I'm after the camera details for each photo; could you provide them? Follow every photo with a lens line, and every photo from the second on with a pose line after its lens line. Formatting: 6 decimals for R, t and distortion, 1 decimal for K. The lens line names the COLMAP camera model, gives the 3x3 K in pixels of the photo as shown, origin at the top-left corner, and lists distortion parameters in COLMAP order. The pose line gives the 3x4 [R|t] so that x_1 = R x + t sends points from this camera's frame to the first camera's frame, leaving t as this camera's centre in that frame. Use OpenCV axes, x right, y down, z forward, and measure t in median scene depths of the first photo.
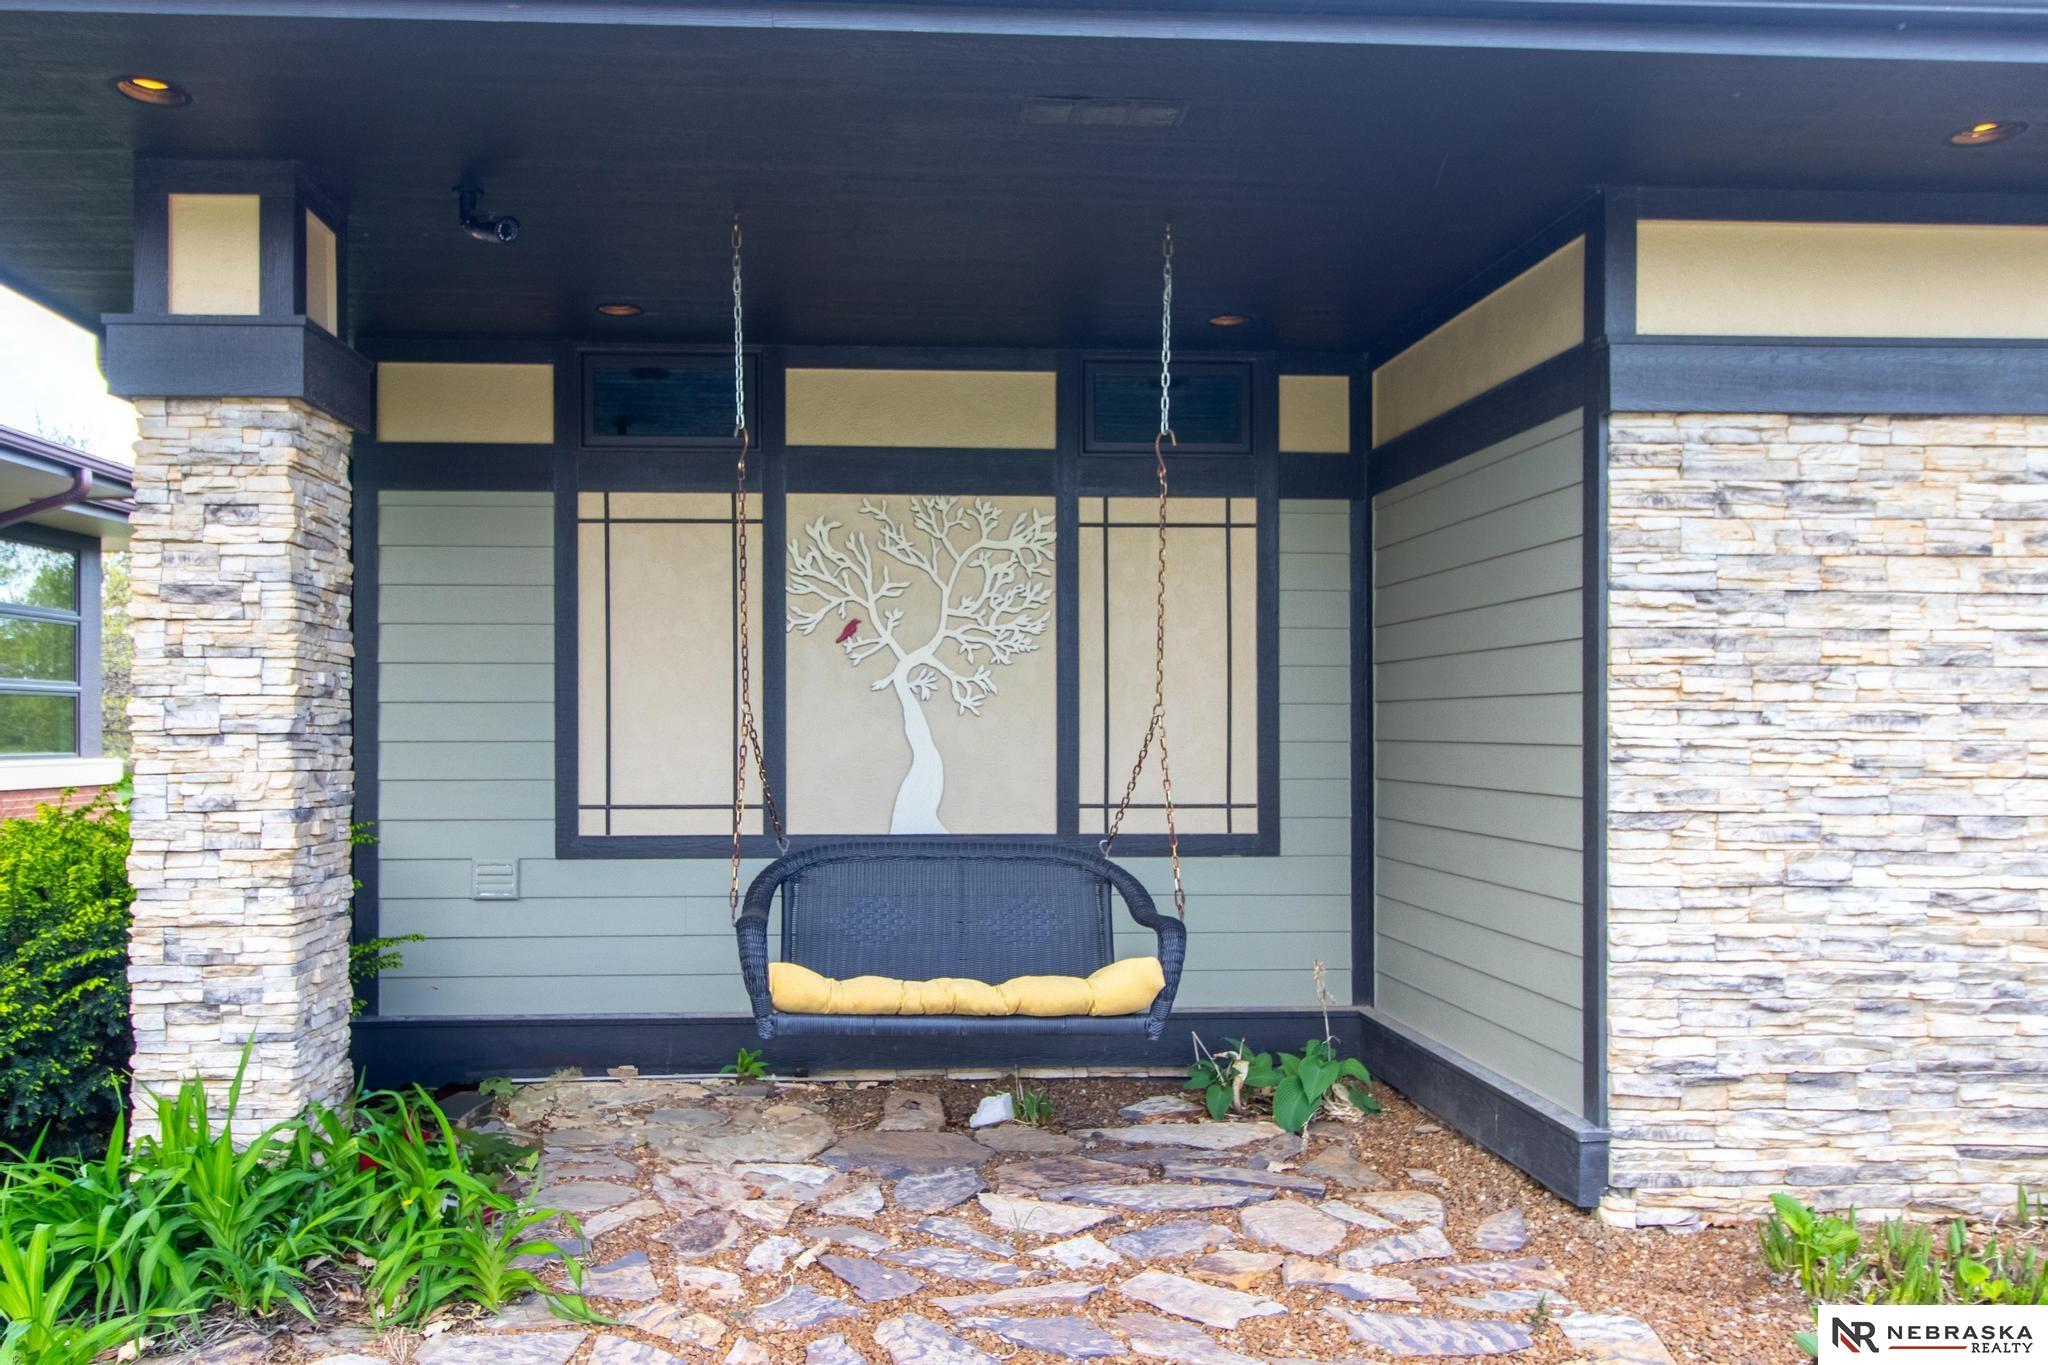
lens RADIAL K [[1527.8, 0, 910.2], [0, 1527.8, 730.6], [0, 0, 1]] dist [0.007734, 0.008639]
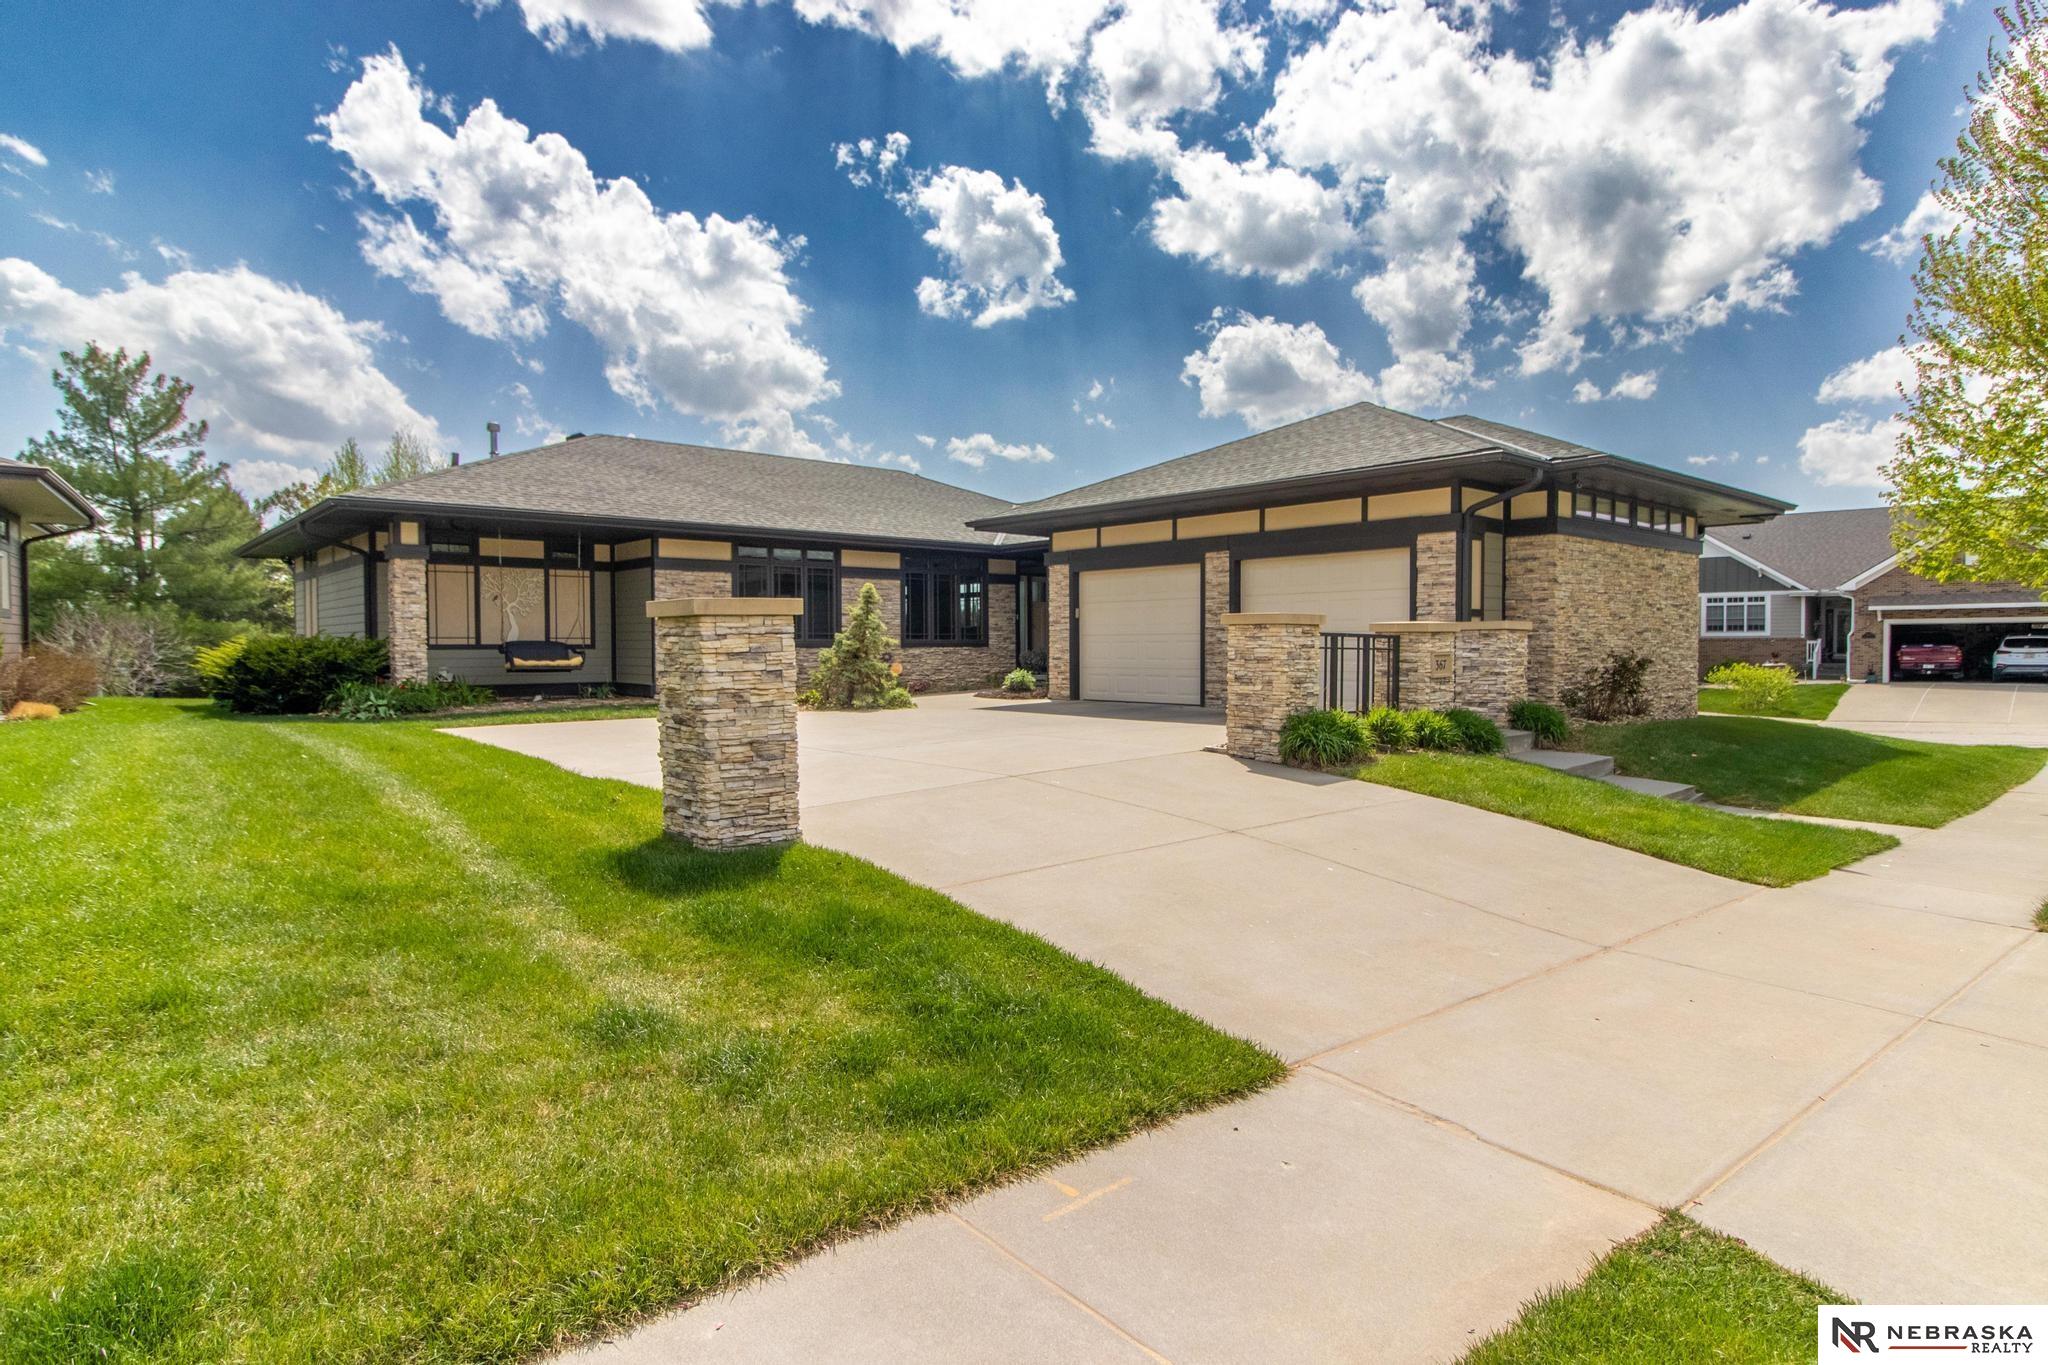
lens RADIAL K [[1143.3, 0, 1031.4], [0, 1143.3, 669.6], [0, 0, 1]] dist [0.000164, 0.004175]
pose [[0.793598, -0.015127, 0.608255, -1.154554], [0.002571, 0.999765, 0.021510, 0.105015], [-0.608438, -0.015506, 0.793450, -3.599906]]
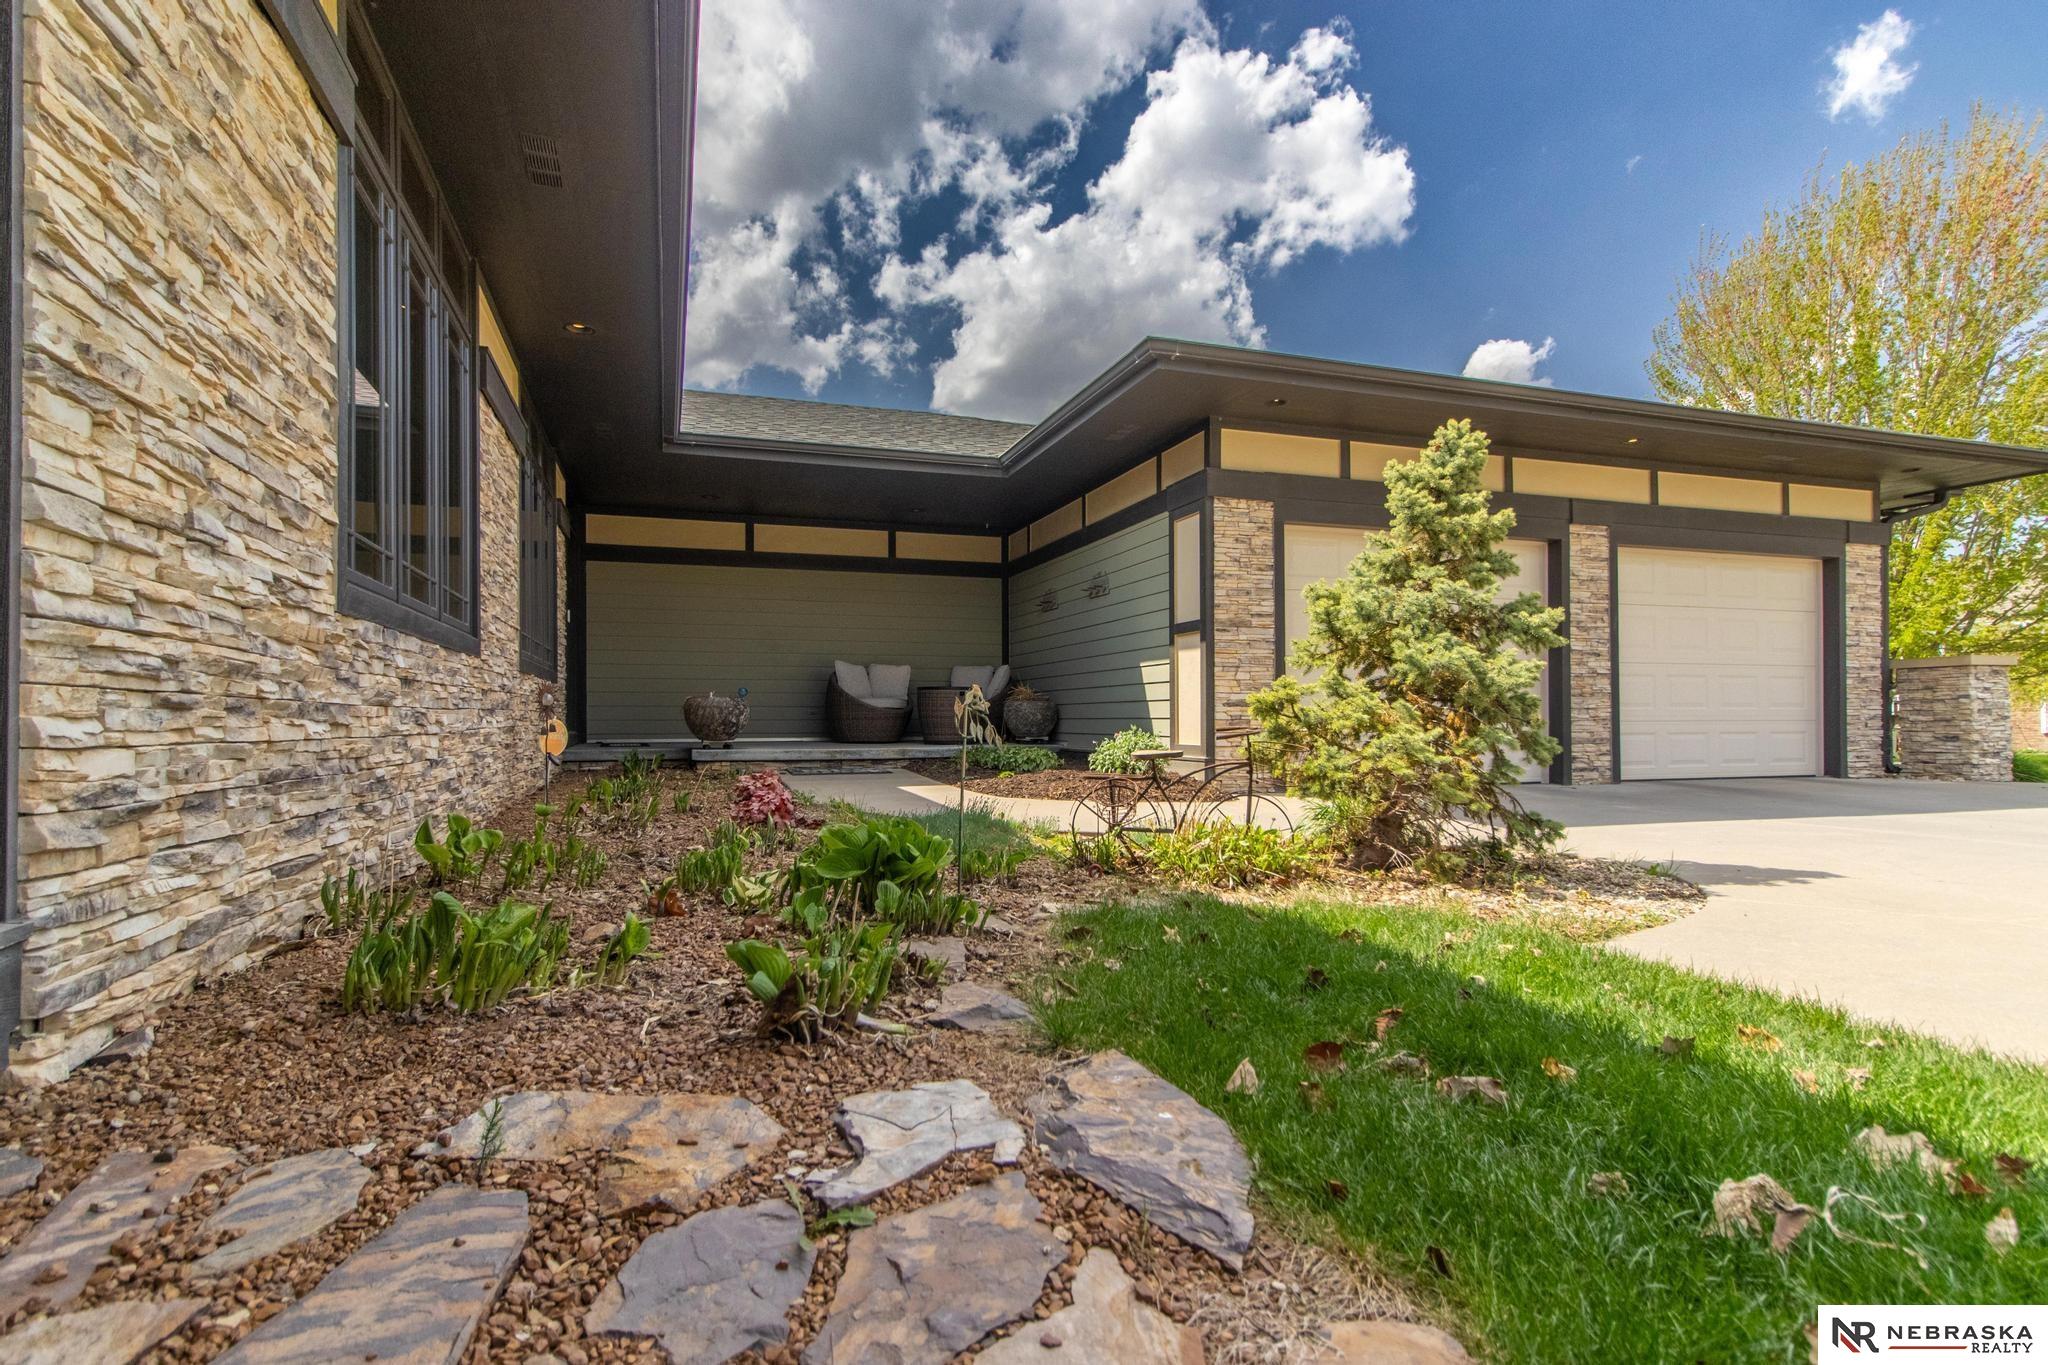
lens RADIAL K [[999.7, 0, 995.9], [0, 999.7, 726.0], [0, 0, 1]] dist [-0.002377, -0.001844]
pose [[-0.254841, -0.003692, 0.966976, 0.018816], [0.002693, 0.999986, 0.004528, 0.188493], [-0.966979, 0.003758, -0.254828, 0.746500]]
